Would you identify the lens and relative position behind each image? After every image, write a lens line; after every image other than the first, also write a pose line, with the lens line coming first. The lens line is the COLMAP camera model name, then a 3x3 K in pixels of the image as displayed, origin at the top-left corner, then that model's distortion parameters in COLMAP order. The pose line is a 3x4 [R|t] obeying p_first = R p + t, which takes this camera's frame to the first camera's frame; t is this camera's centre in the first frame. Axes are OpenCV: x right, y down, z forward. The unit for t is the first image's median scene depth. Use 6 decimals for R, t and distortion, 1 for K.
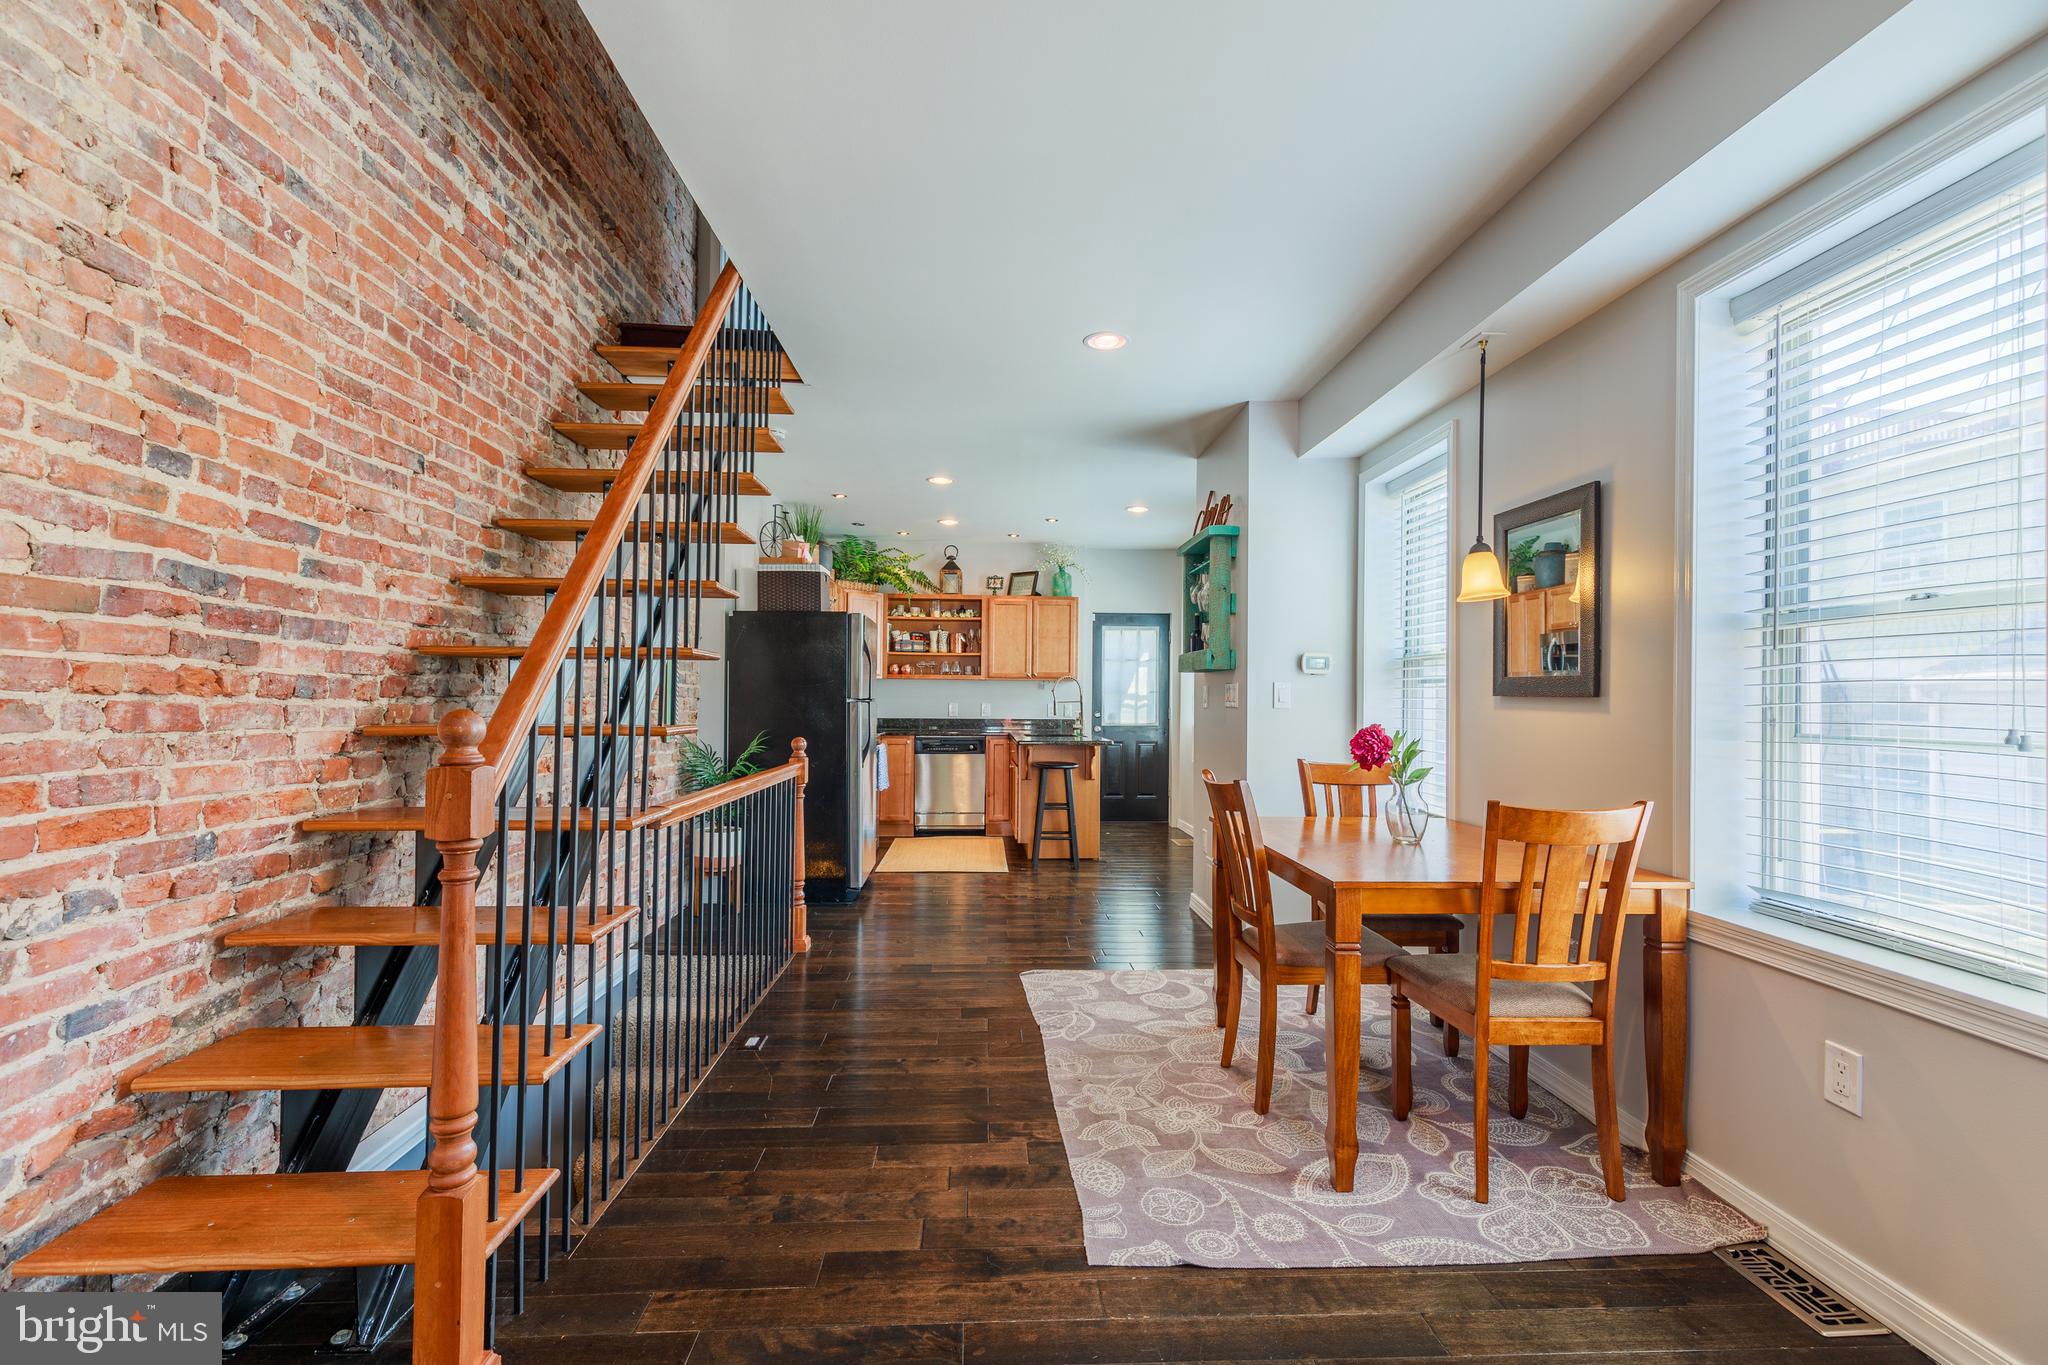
lens RADIAL K [[921.0, 0, 1022.7], [0, 921.0, 687.5], [0, 0, 1]] dist [0.003139, 0.000126]
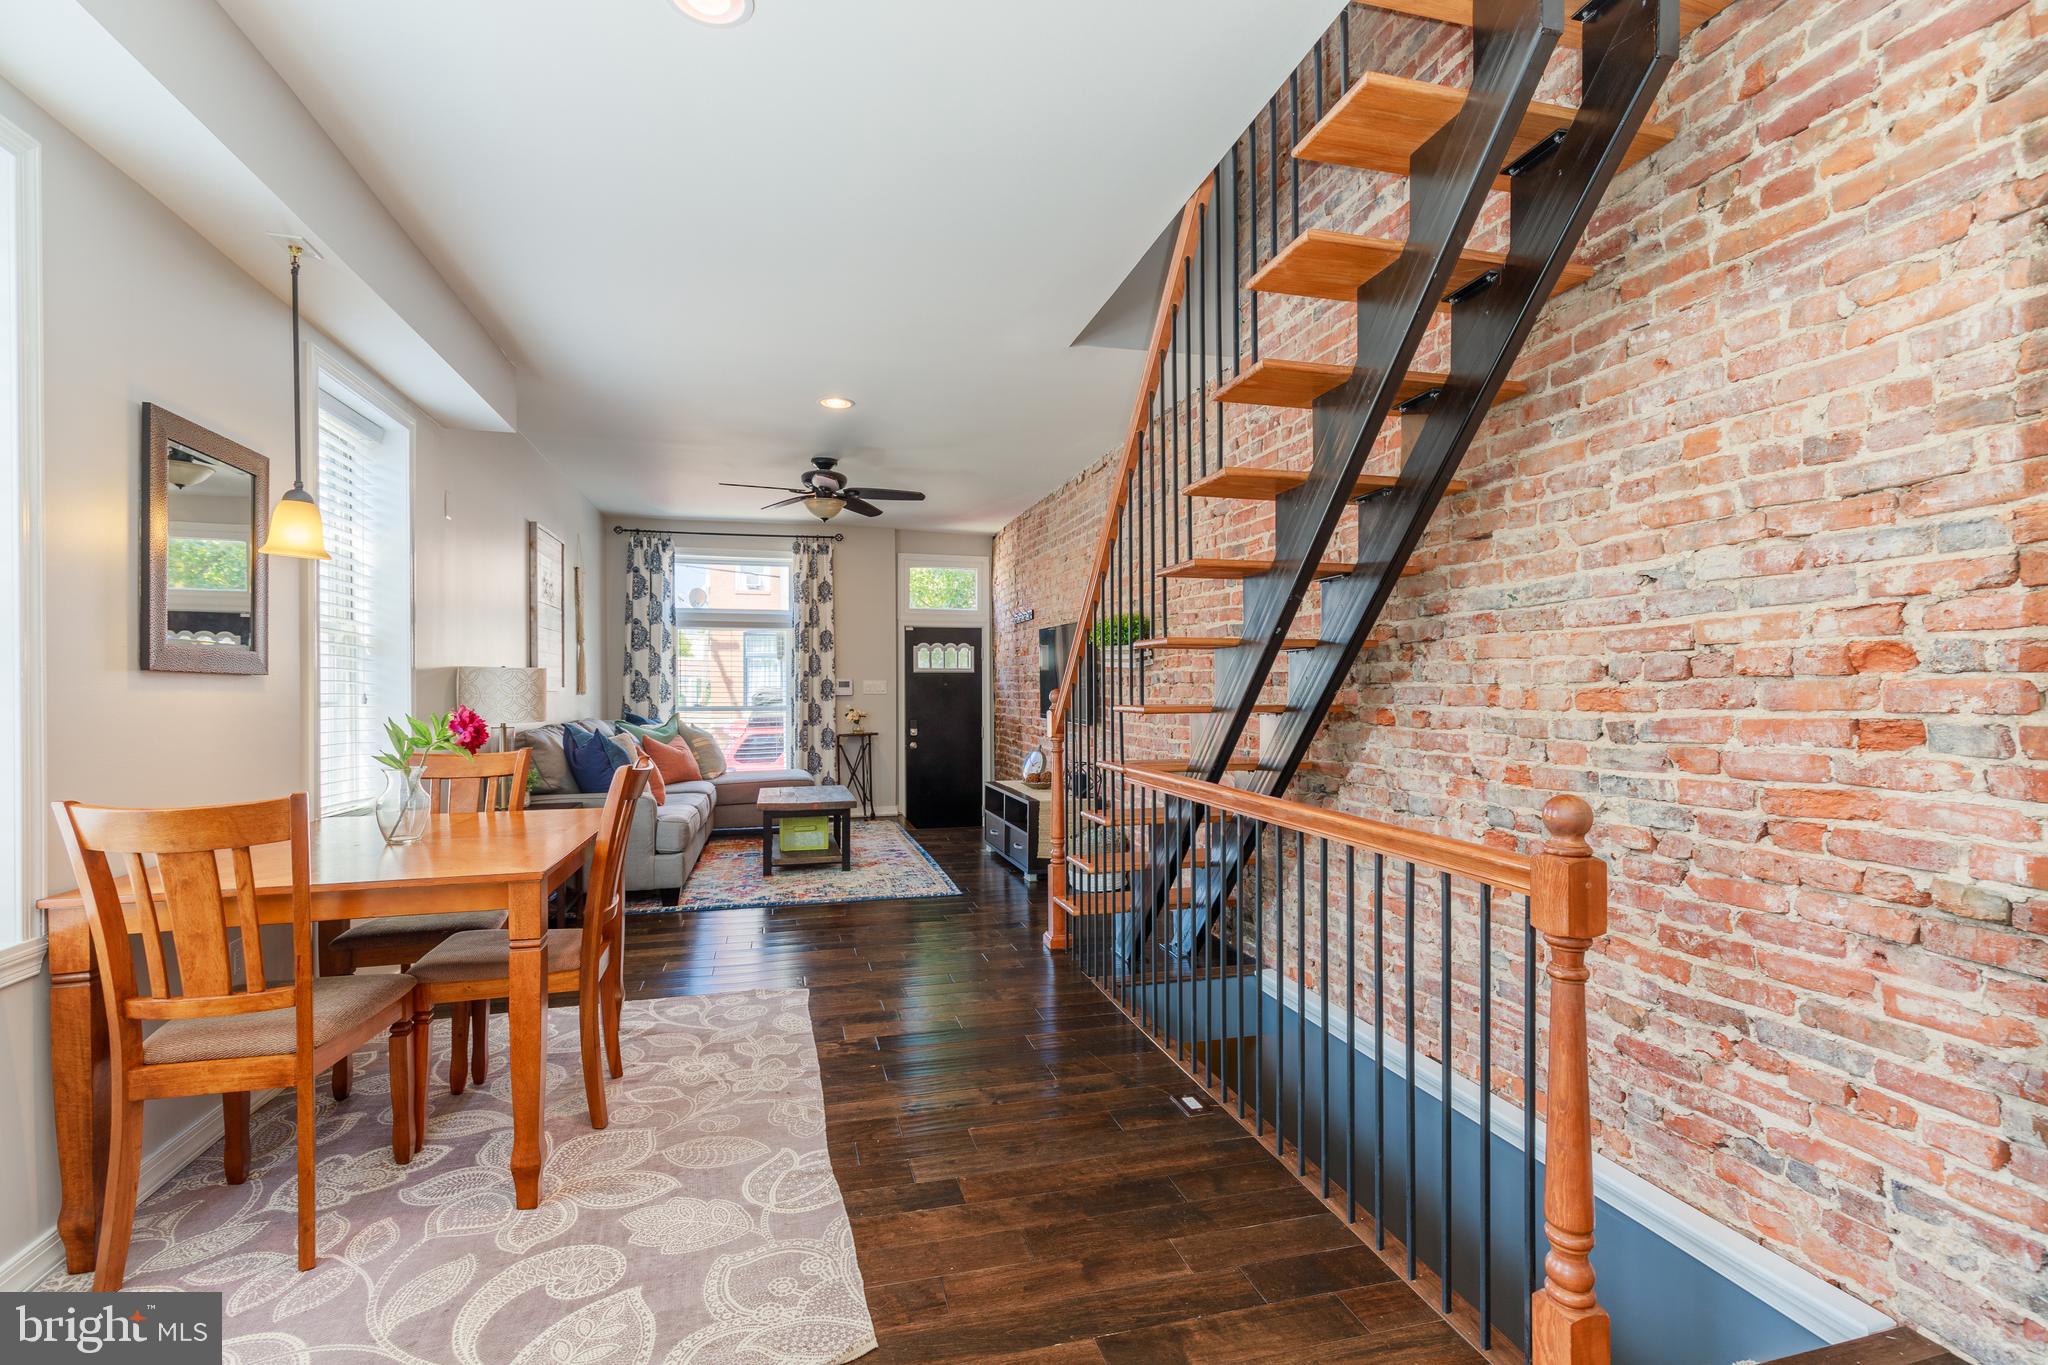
lens RADIAL K [[927.7, 0, 1026.5], [0, 927.7, 689.4], [0, 0, 1]] dist [0.013875, -0.004423]
pose [[-0.977087, -0.007519, -0.212708, 0.016634], [-0.005184, 0.999920, -0.011532, 0.016689], [0.212778, -0.010166, -0.977048, 1.068199]]
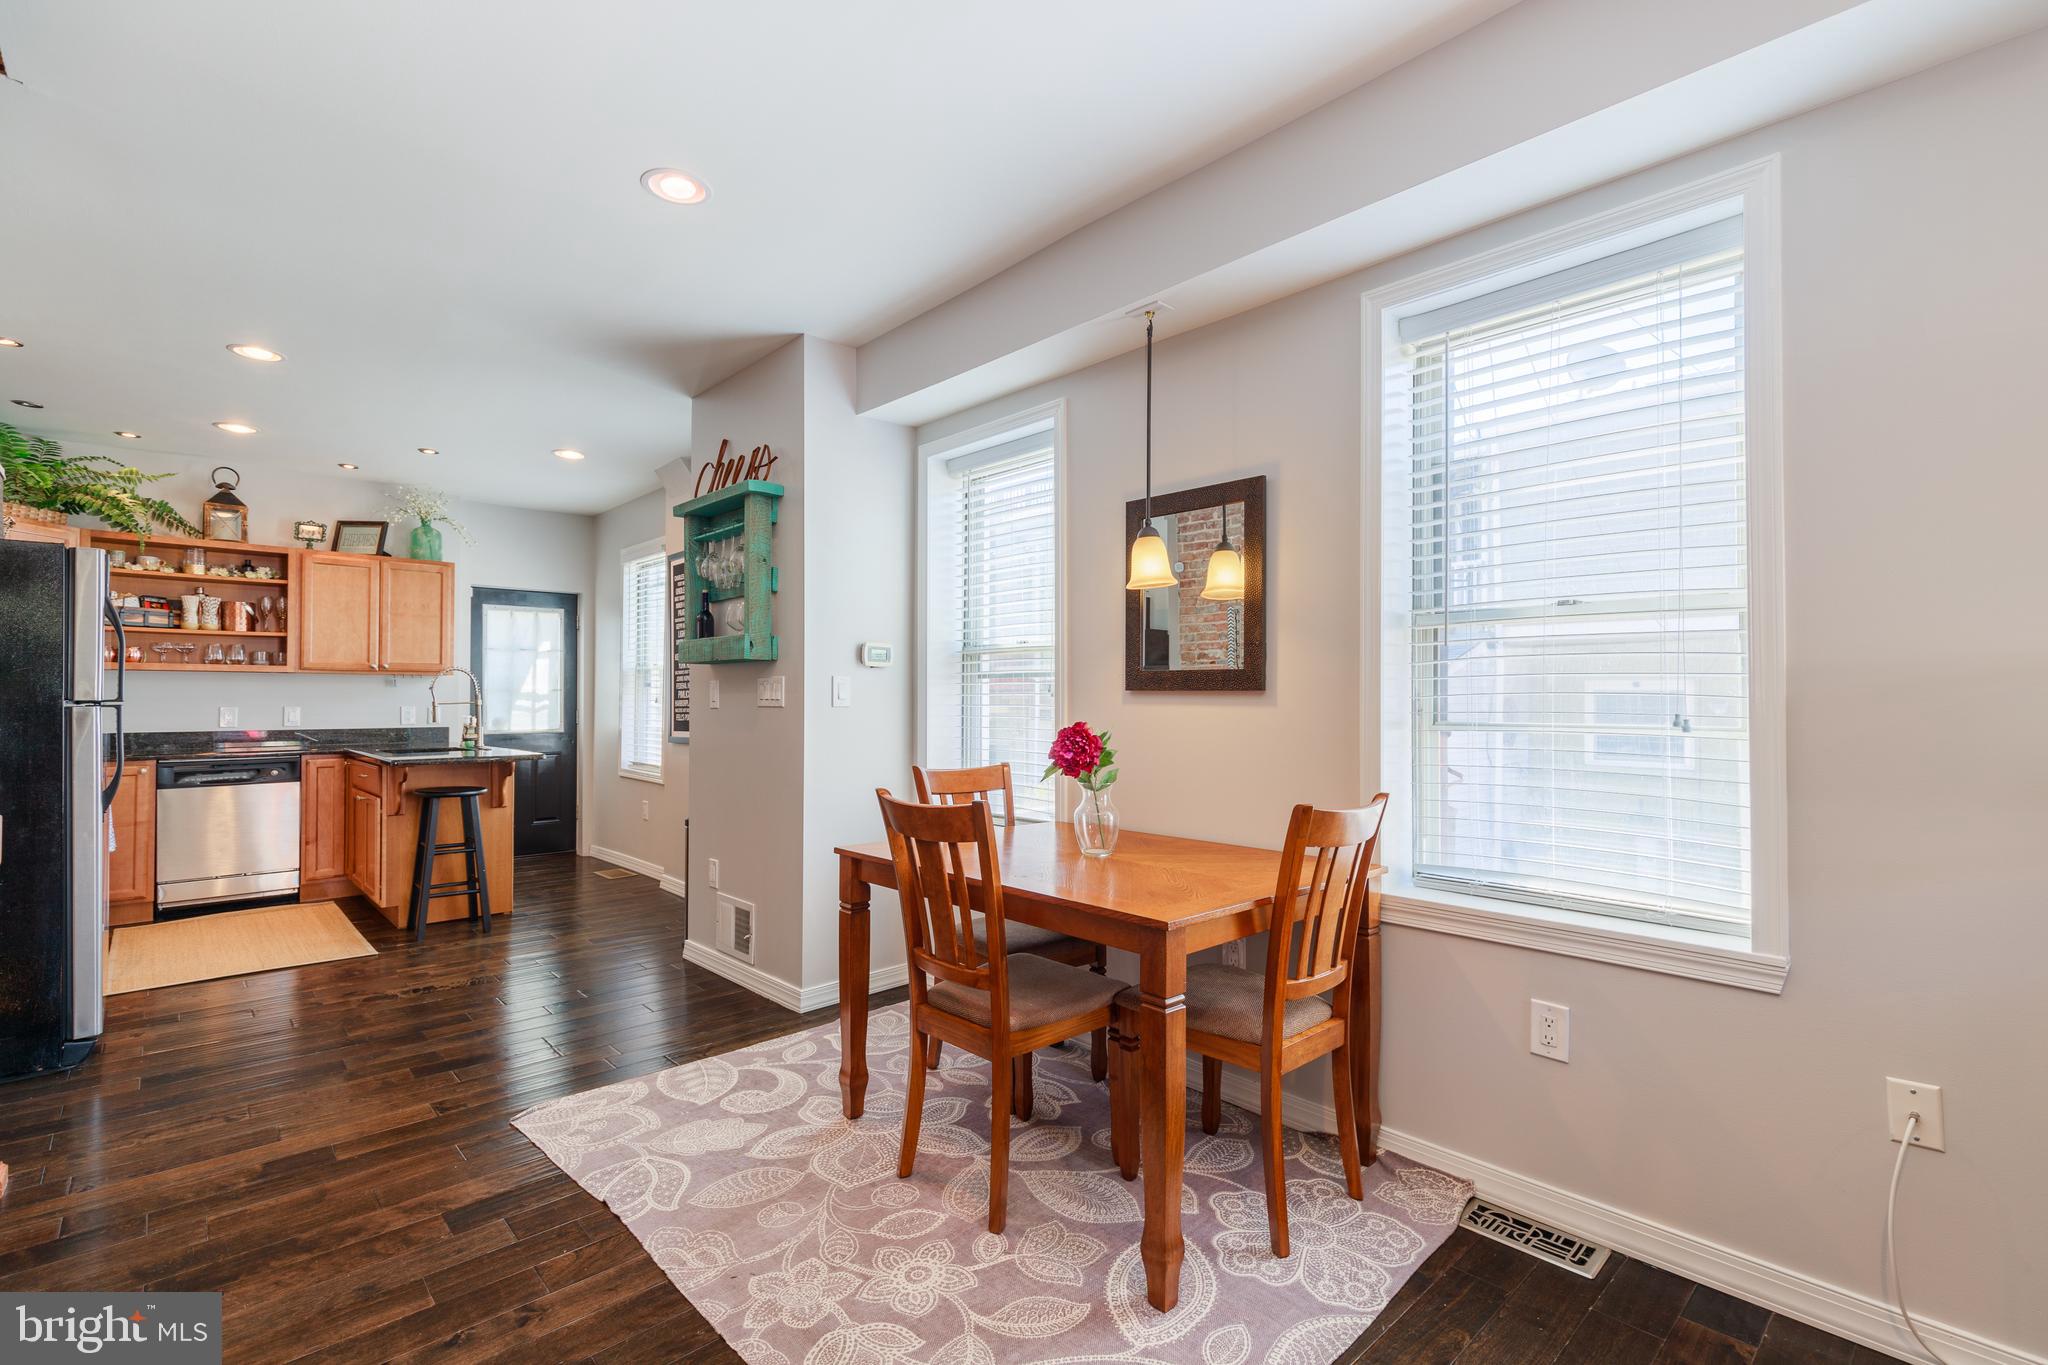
lens RADIAL K [[927.7, 0, 1026.5], [0, 927.7, 689.4], [0, 0, 1]] dist [0.013875, -0.004423]
pose [[0.764025, -0.000653, 0.645186, -0.112670], [-0.000826, 0.999998, 0.001990, 0.003608], [-0.645186, -0.002054, 0.764023, 0.195029]]
